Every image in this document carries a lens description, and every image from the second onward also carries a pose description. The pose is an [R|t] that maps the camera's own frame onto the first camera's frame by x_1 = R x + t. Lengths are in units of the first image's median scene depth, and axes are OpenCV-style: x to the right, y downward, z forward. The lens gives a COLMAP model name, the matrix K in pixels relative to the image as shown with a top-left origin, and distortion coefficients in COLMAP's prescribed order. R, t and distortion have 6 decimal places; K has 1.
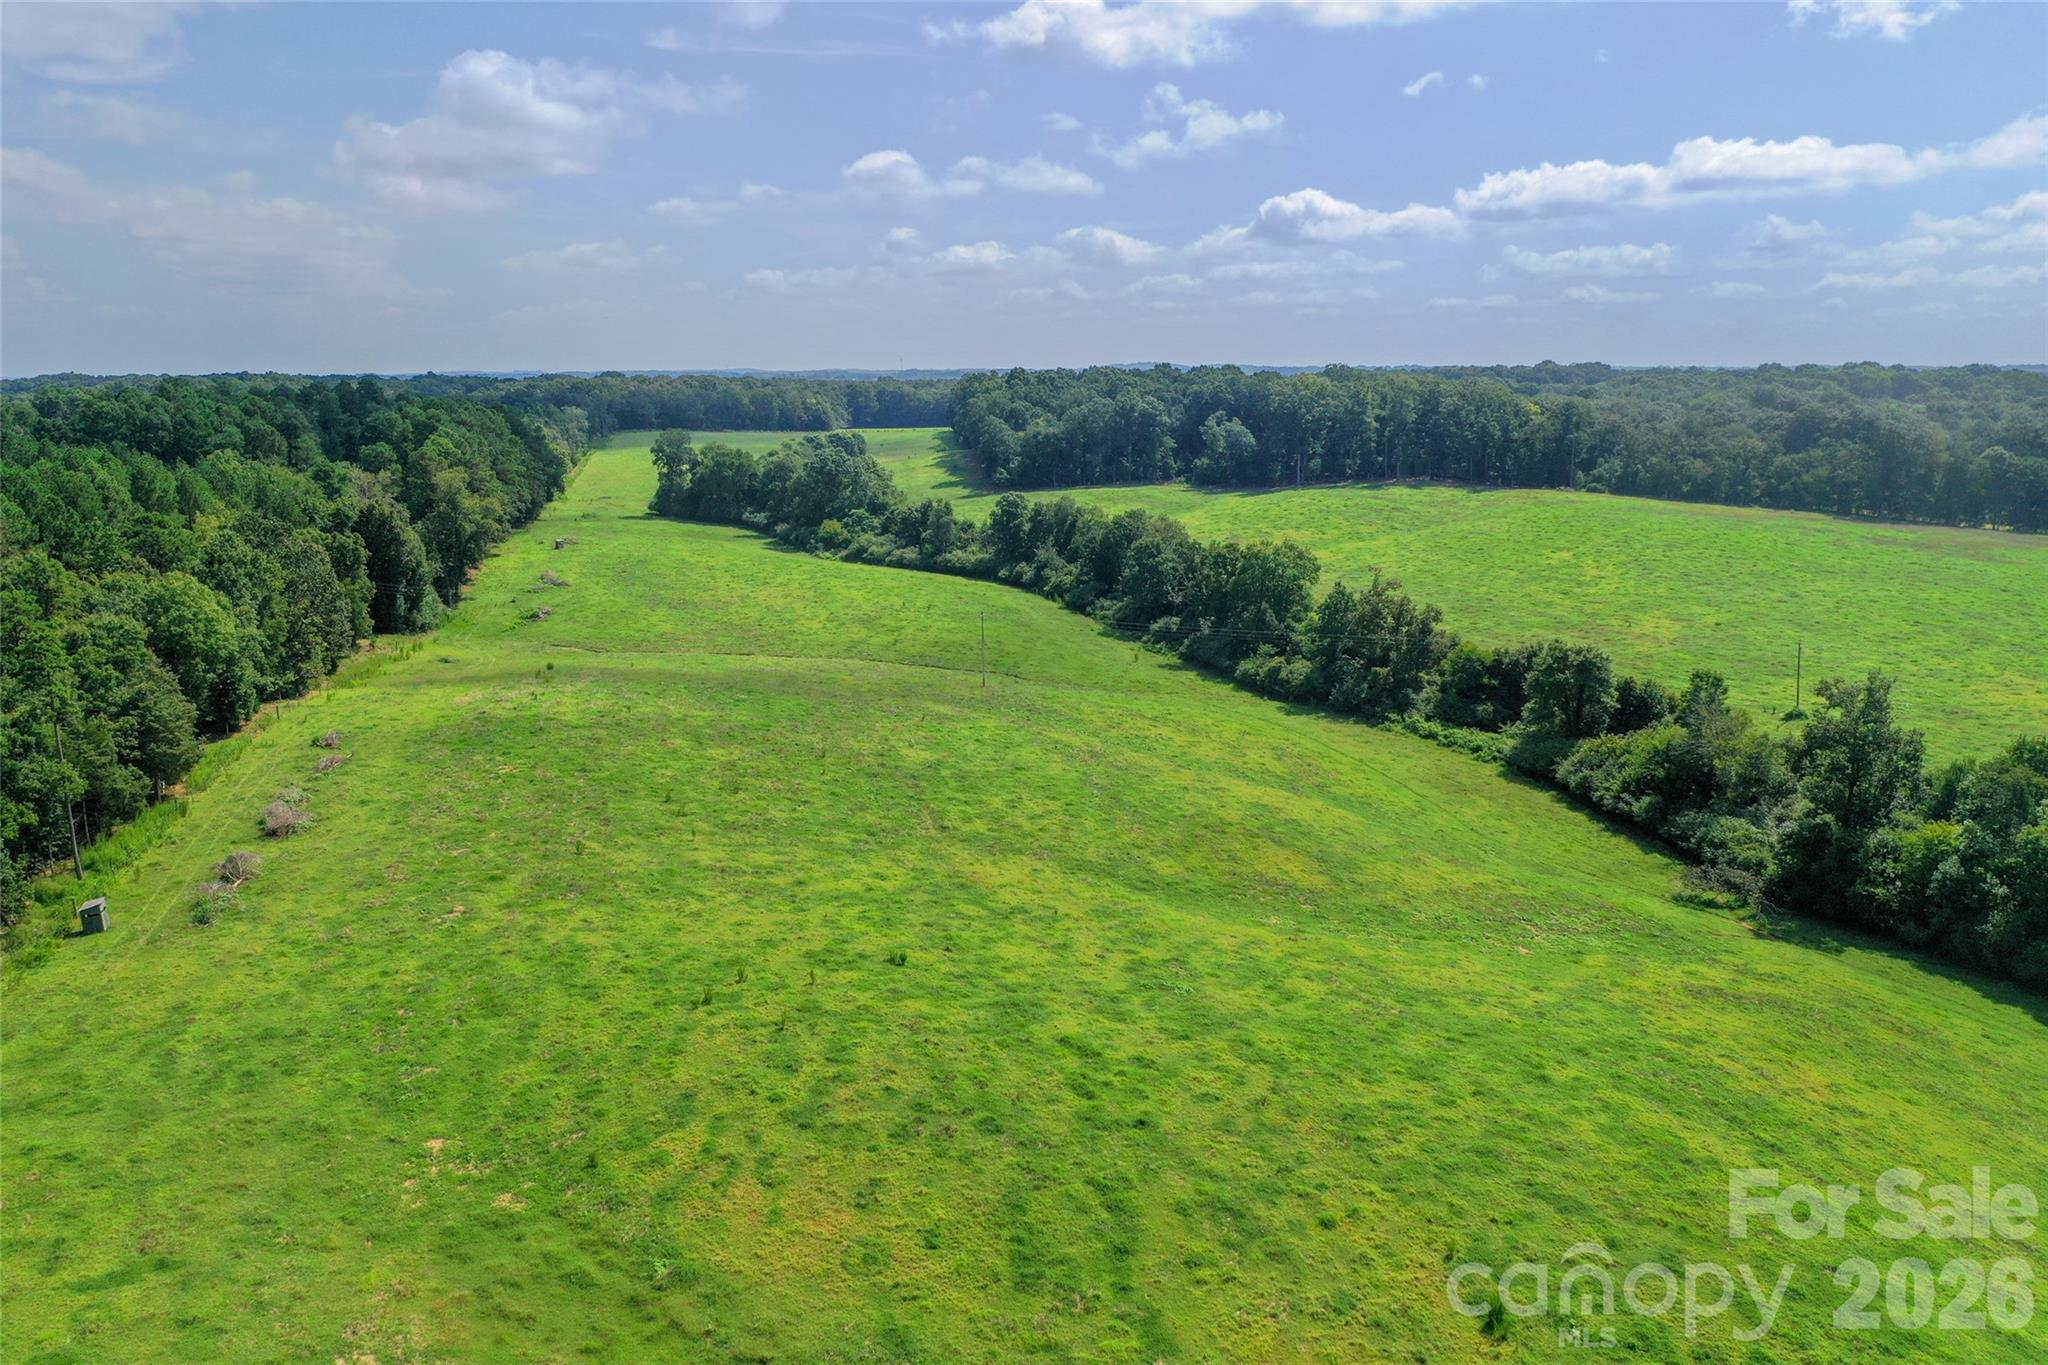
lens RADIAL K [[1615.1, 0, 1026.1], [0, 1615.1, 681.6], [0, 0, 1]] dist [-0.034704, 0.046387]
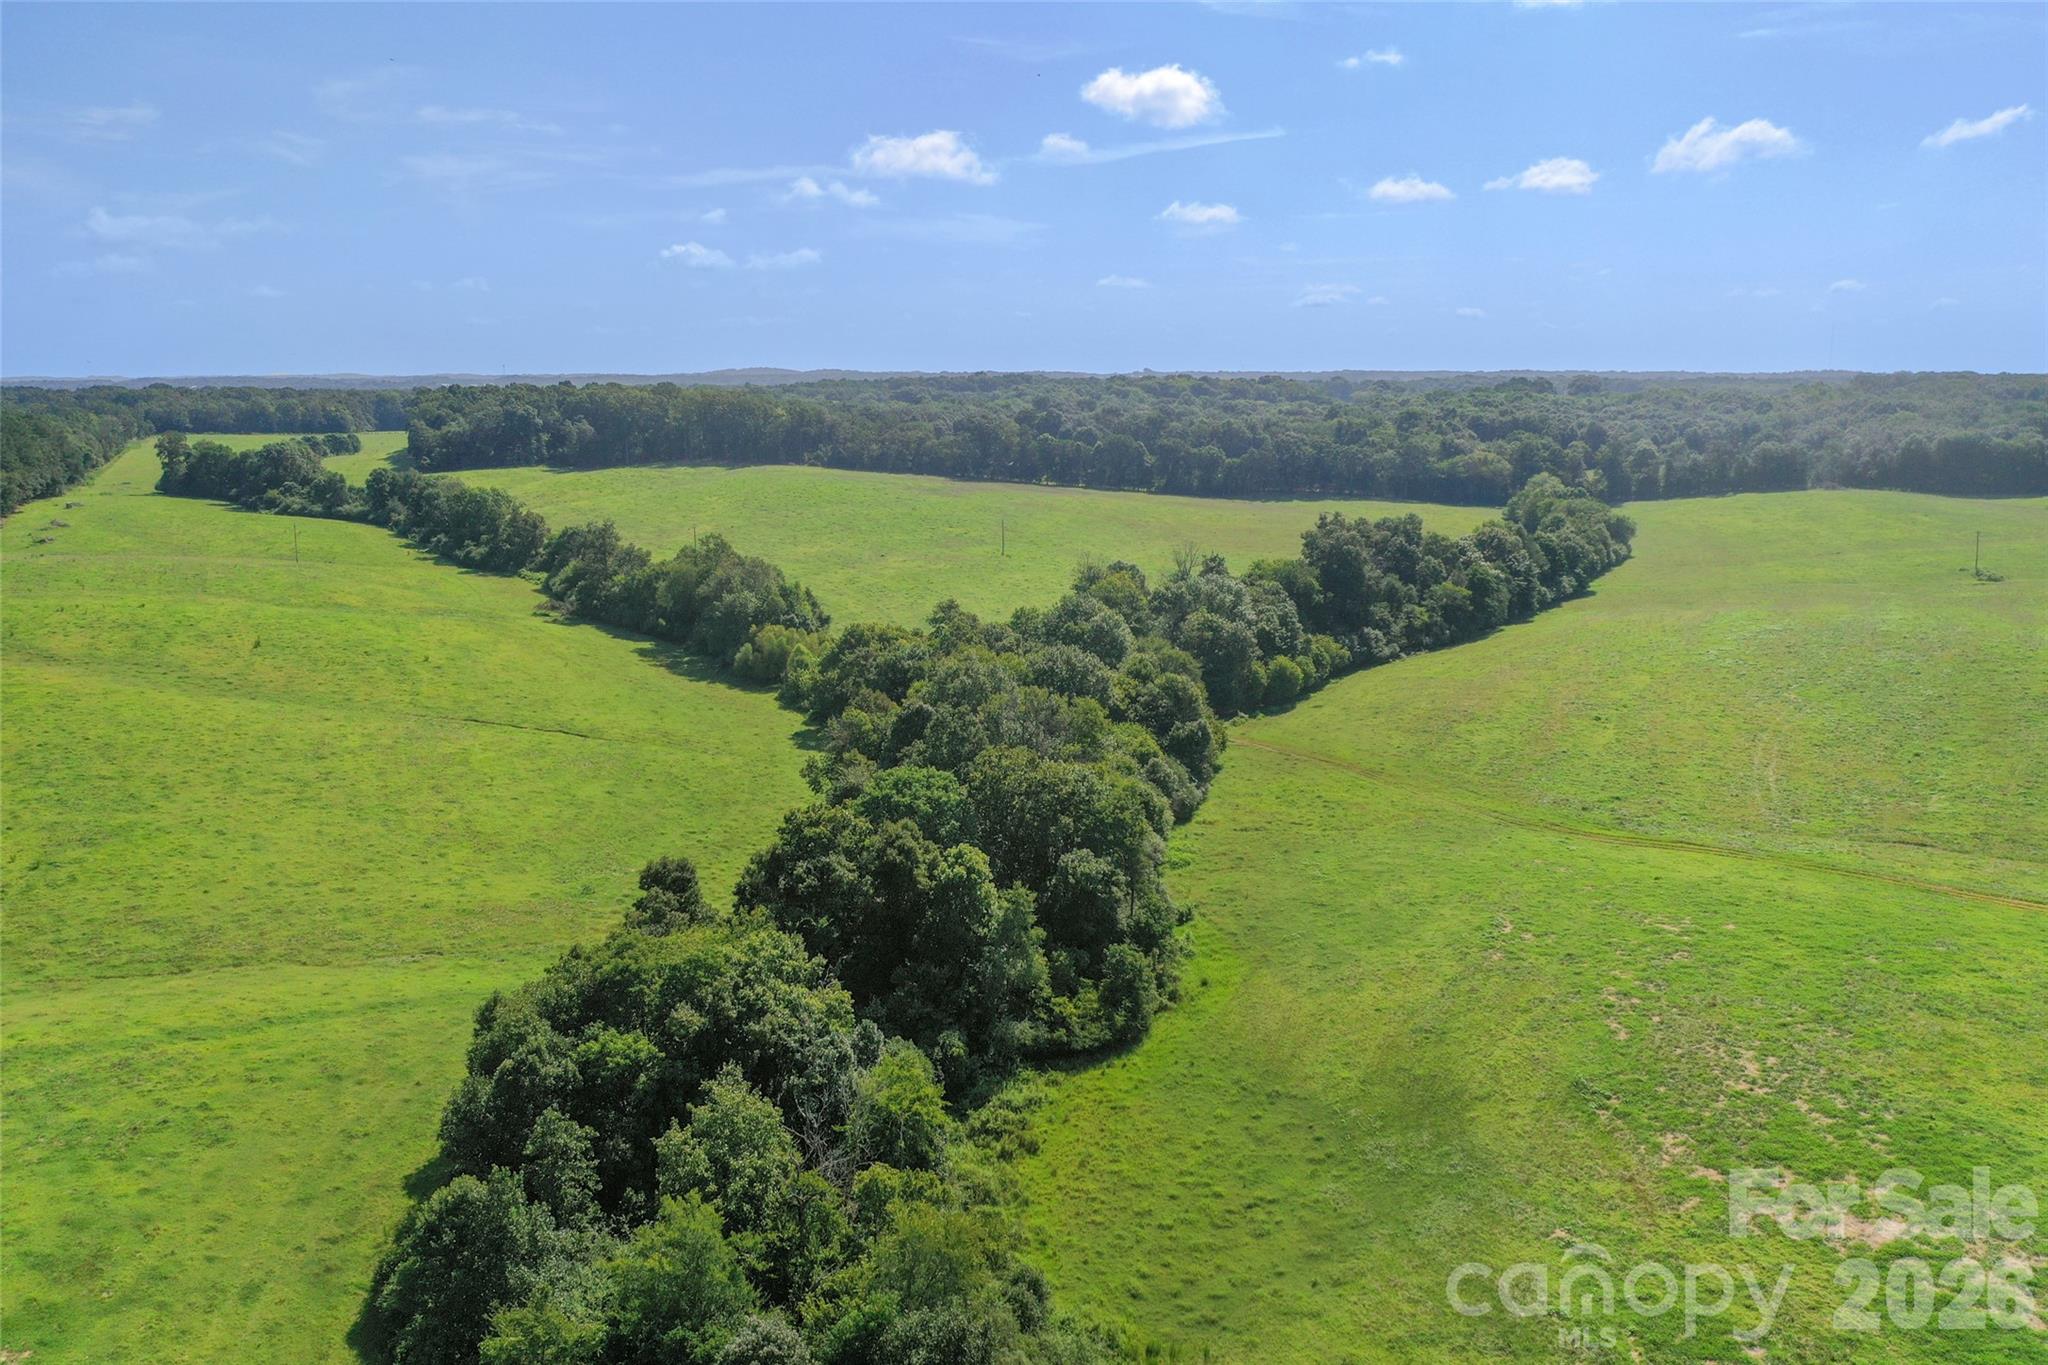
lens RADIAL K [[1615.1, 0, 1019.9], [0, 1615.1, 679.8], [0, 0, 1]] dist [-0.034704, 0.046387]
pose [[0.977321, -0.038684, 0.208201, 0.216733], [0.039431, 0.999222, 0.000560, 0.092968], [-0.208061, 0.007662, 0.978086, -0.544080]]
